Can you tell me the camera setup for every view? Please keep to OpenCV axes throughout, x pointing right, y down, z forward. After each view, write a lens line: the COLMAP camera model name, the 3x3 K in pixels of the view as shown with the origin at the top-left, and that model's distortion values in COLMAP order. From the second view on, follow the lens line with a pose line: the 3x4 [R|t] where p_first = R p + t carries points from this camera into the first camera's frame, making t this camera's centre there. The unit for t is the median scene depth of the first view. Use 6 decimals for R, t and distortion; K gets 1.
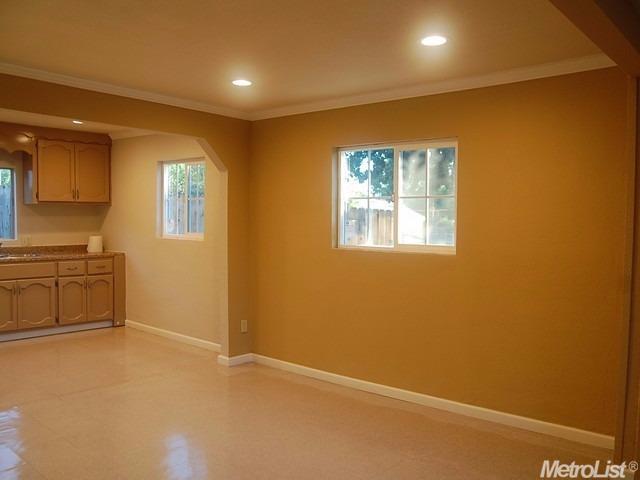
lens RADIAL K [[569.4, 0, 331.8], [0, 569.4, 241.8], [0, 0, 1]] dist [-0.085487, 0.014059]
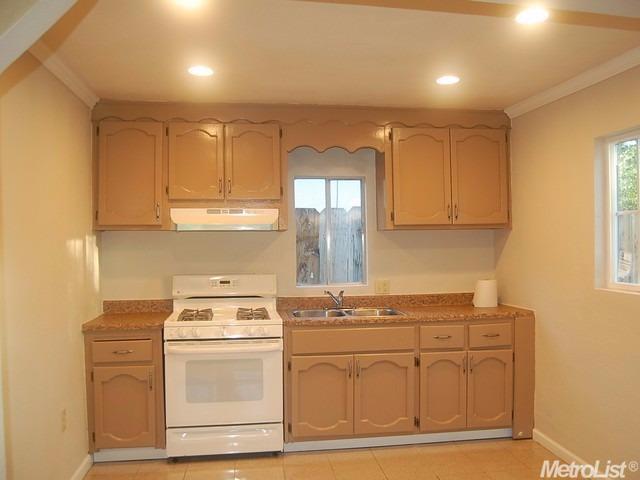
lens RADIAL K [[569.4, 0, 331.8], [0, 569.4, 241.8], [0, 0, 1]] dist [-0.085487, 0.014059]
pose [[0.757404, -0.020552, -0.652622, -0.157903], [-0.009411, 0.999057, -0.042383, -0.025884], [0.652878, 0.038242, 0.756497, 0.457348]]
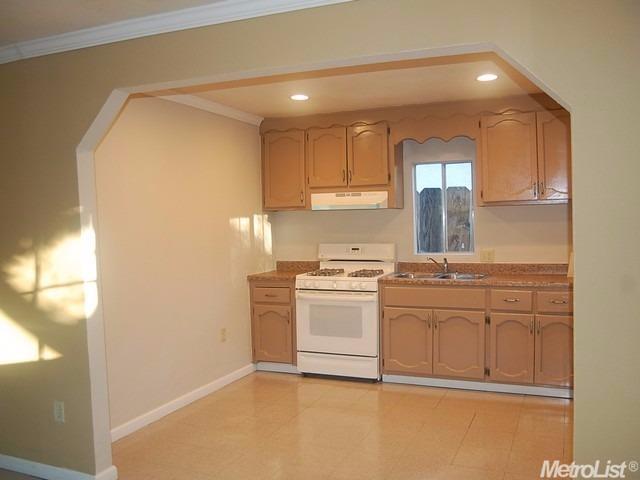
lens RADIAL K [[569.4, 0, 331.8], [0, 569.4, 241.8], [0, 0, 1]] dist [-0.085487, 0.014059]
pose [[0.306954, 0.018607, -0.951542, 0.109700], [-0.016588, 0.999762, 0.014198, -0.028131], [0.951580, 0.011426, 0.307189, 0.573708]]
